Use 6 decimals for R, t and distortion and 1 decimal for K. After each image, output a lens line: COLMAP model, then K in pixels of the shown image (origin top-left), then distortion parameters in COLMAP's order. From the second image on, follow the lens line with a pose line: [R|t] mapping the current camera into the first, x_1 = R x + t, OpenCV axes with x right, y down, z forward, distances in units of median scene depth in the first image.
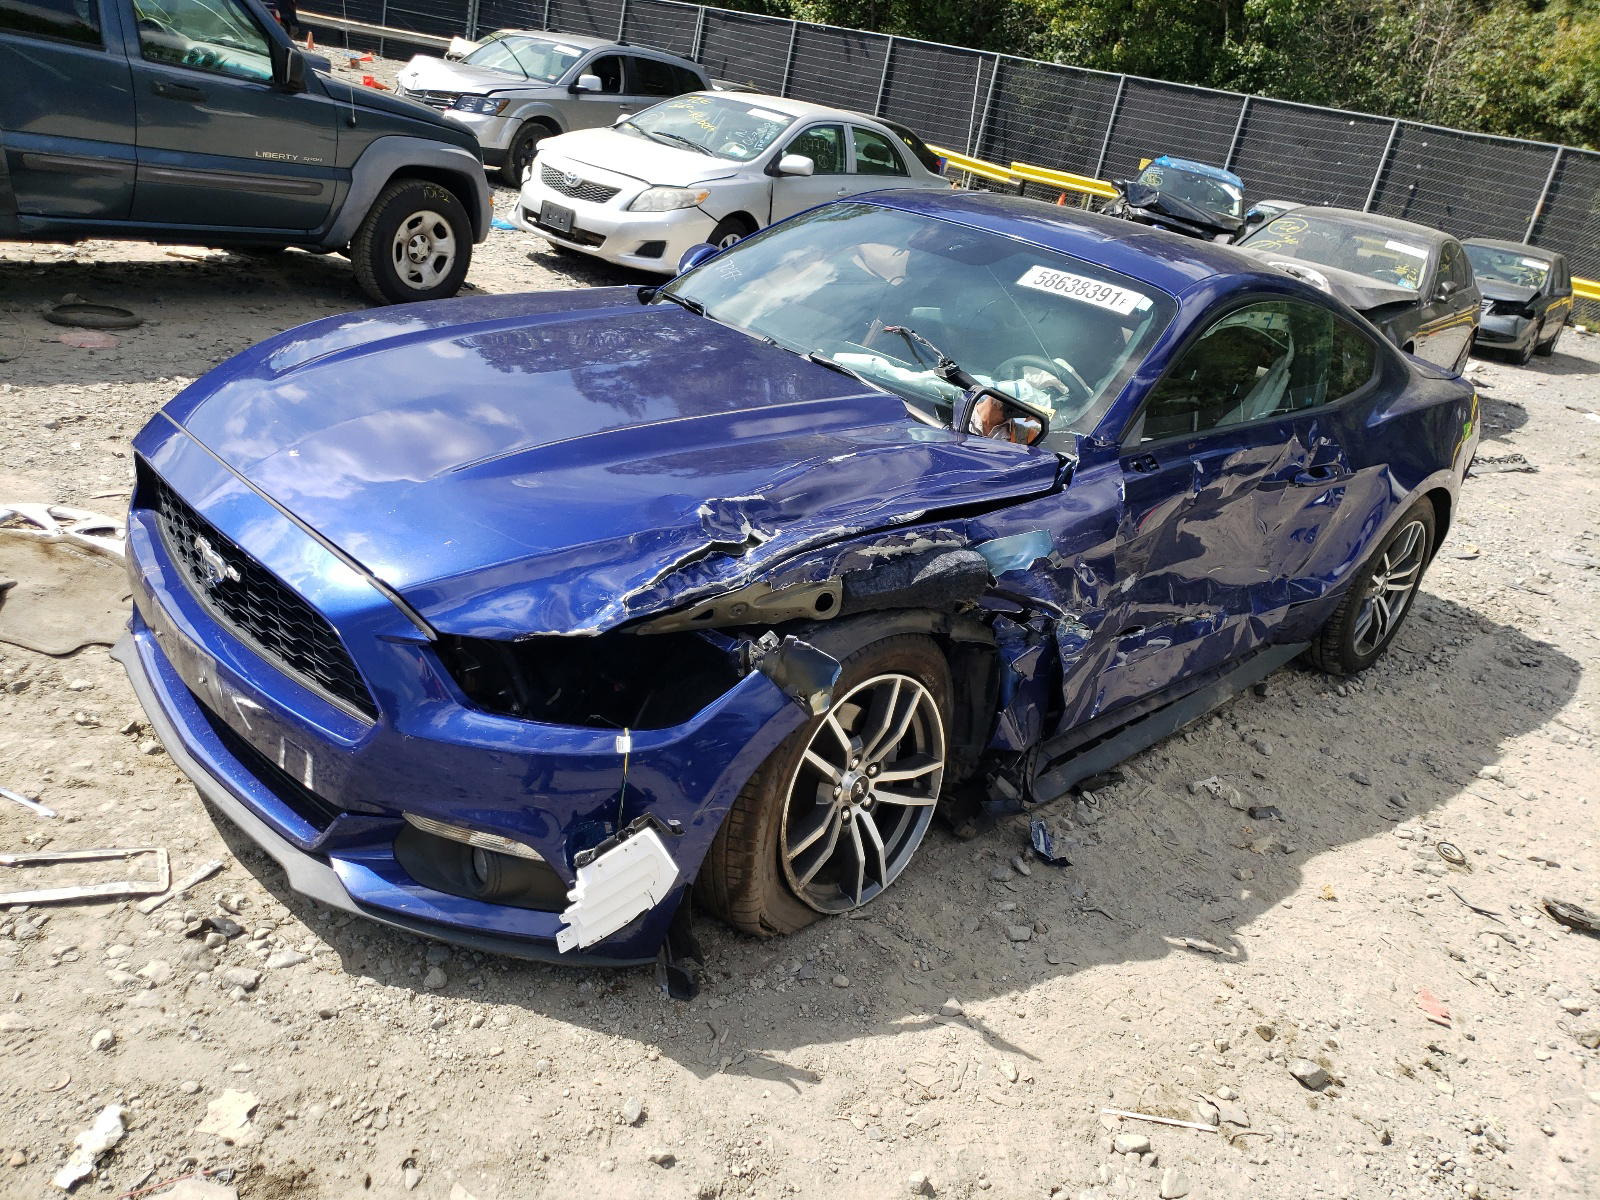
lens RADIAL K [[1199.3, 0, 819.4], [0, 1199.3, 599.2], [0, 0, 1]] dist [0.008730, -0.007311]
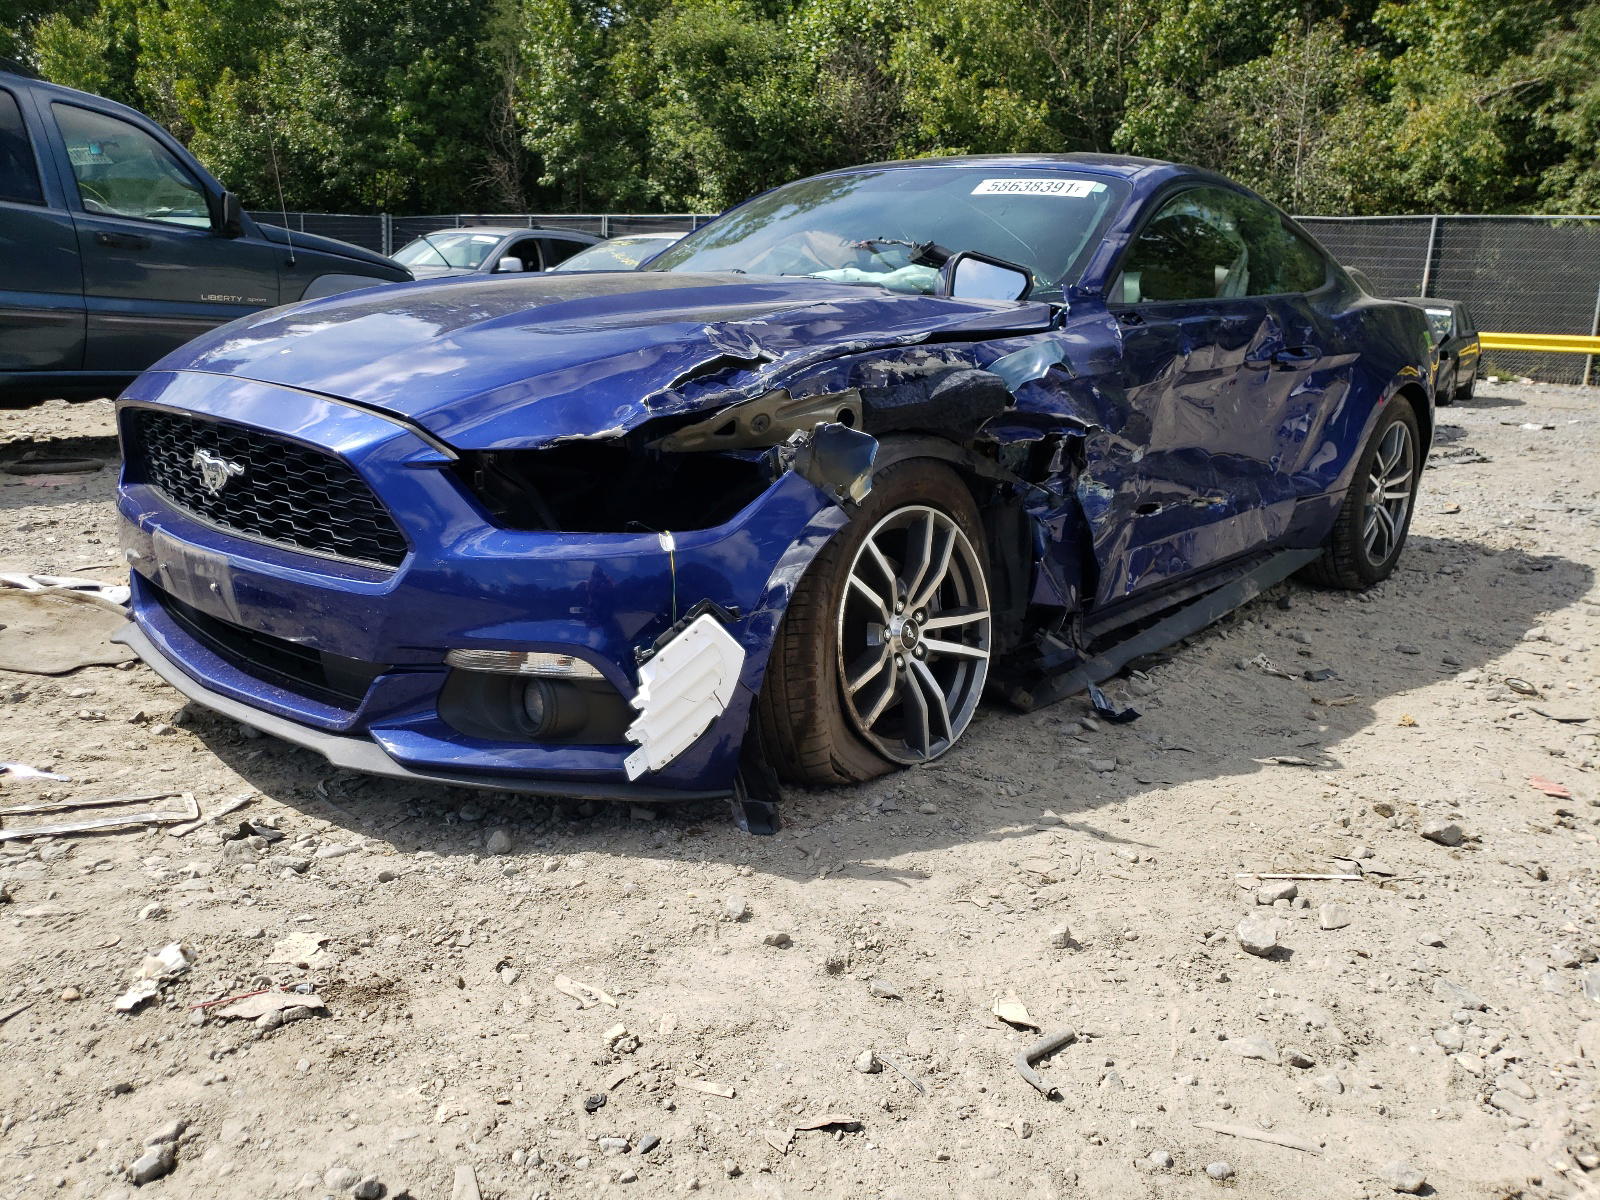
lens RADIAL K [[1205.3, 0, 800.0], [0, 1205.3, 600.0], [0, 0, 1]] dist [0.008337, -0.008888]
pose [[0.987633, -0.155765, 0.017857, -0.068432], [0.156768, 0.979410, -0.127199, 0.251010], [0.002323, 0.128425, 0.991717, 0.049814]]
